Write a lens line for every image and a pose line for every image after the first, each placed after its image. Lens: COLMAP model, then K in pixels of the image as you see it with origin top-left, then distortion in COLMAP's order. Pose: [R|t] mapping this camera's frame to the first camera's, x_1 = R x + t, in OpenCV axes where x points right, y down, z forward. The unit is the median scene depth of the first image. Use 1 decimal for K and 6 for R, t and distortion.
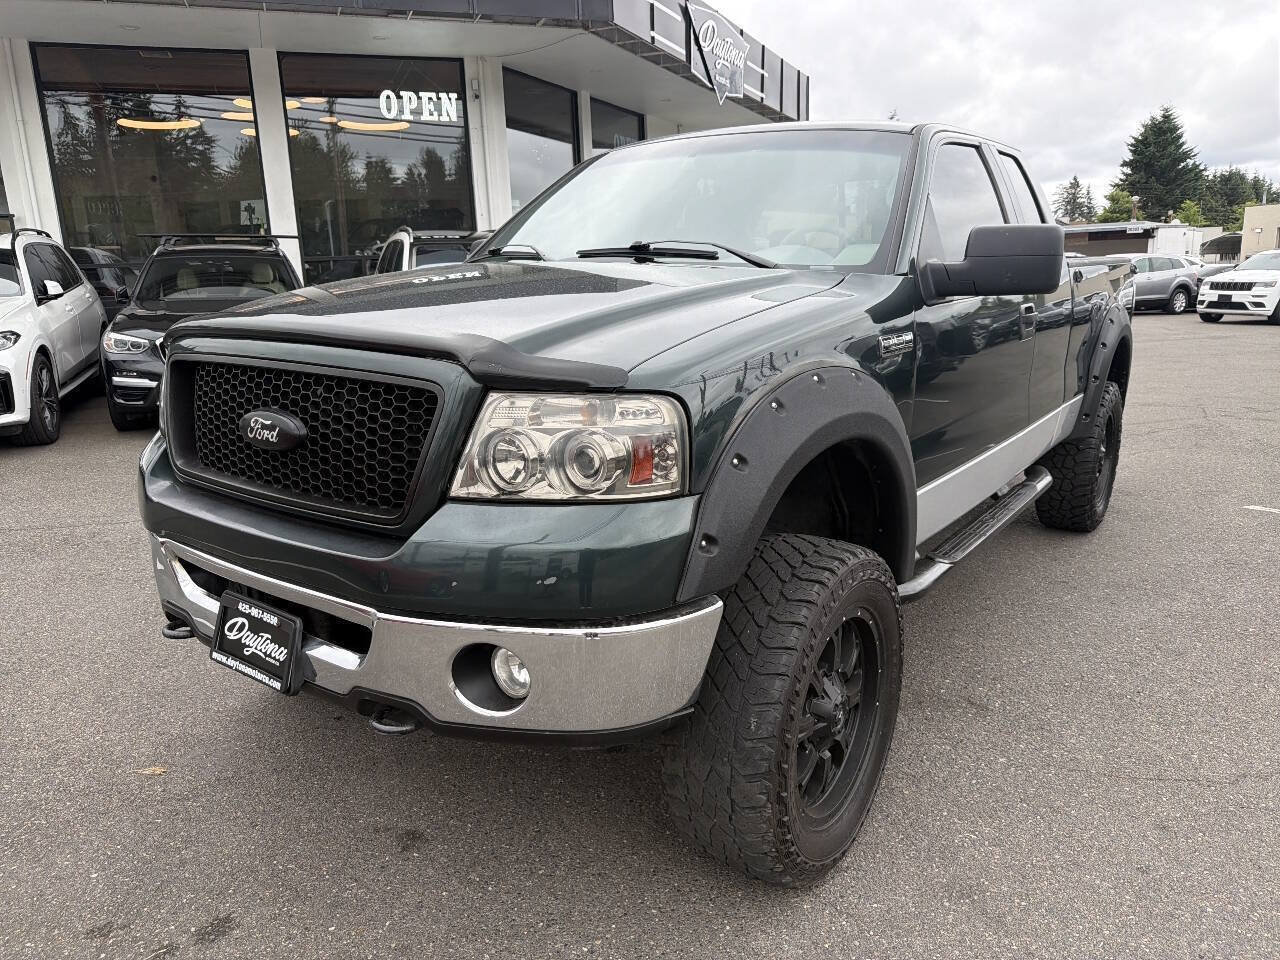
lens RADIAL K [[931.6, 0, 638.9], [0, 931.6, 501.5], [0, 0, 1]] dist [0.001560, 0.000350]
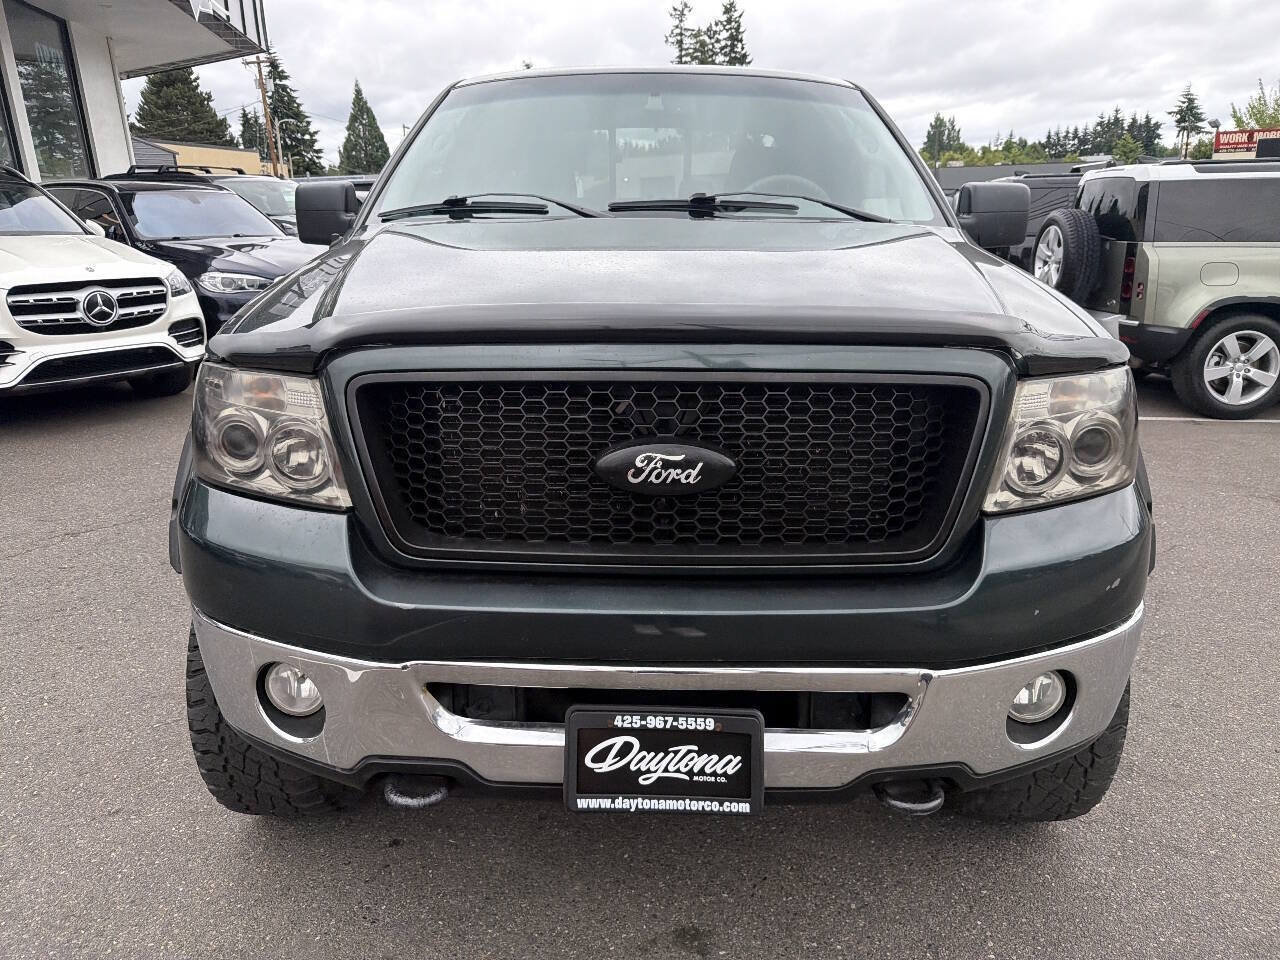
lens RADIAL K [[896.2, 0, 631.3], [0, 896.2, 487.4], [0, 0, 1]] dist [0.065349, -0.078124]
pose [[0.812215, -0.173512, 0.556956, -0.763246], [0.142895, 0.984832, 0.098426, -0.126882], [-0.565586, -0.000357, 0.824689, 0.430416]]
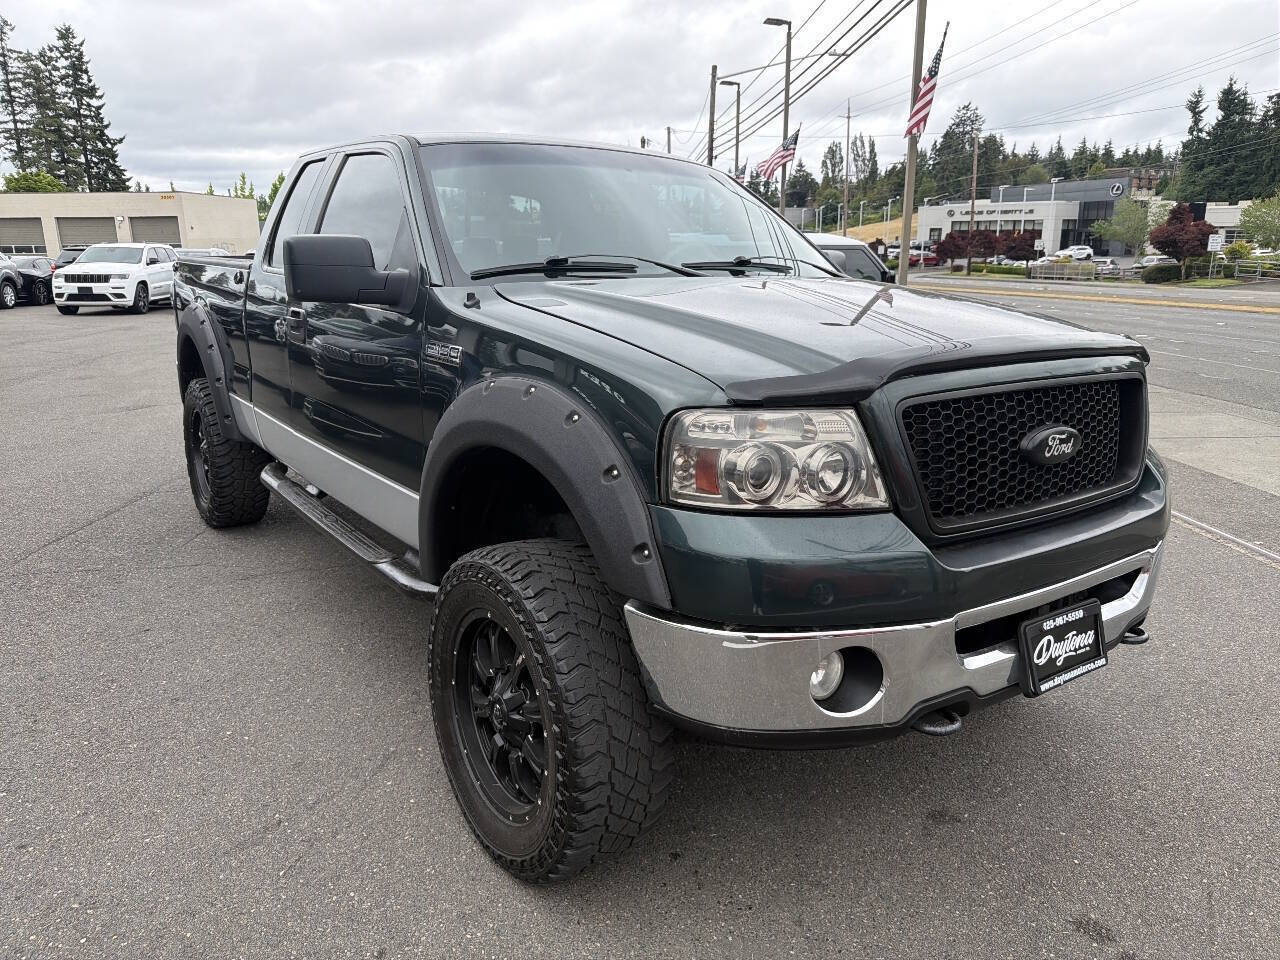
lens RADIAL K [[930.6, 0, 643.6], [0, 930.6, 488.8], [0, 0, 1]] dist [-0.003641, 0.000300]
pose [[0.292217, -0.225759, 0.929324, -1.444261], [0.226013, 0.960514, 0.162268, -0.289061], [-0.929262, 0.162622, 0.331703, 1.038807]]
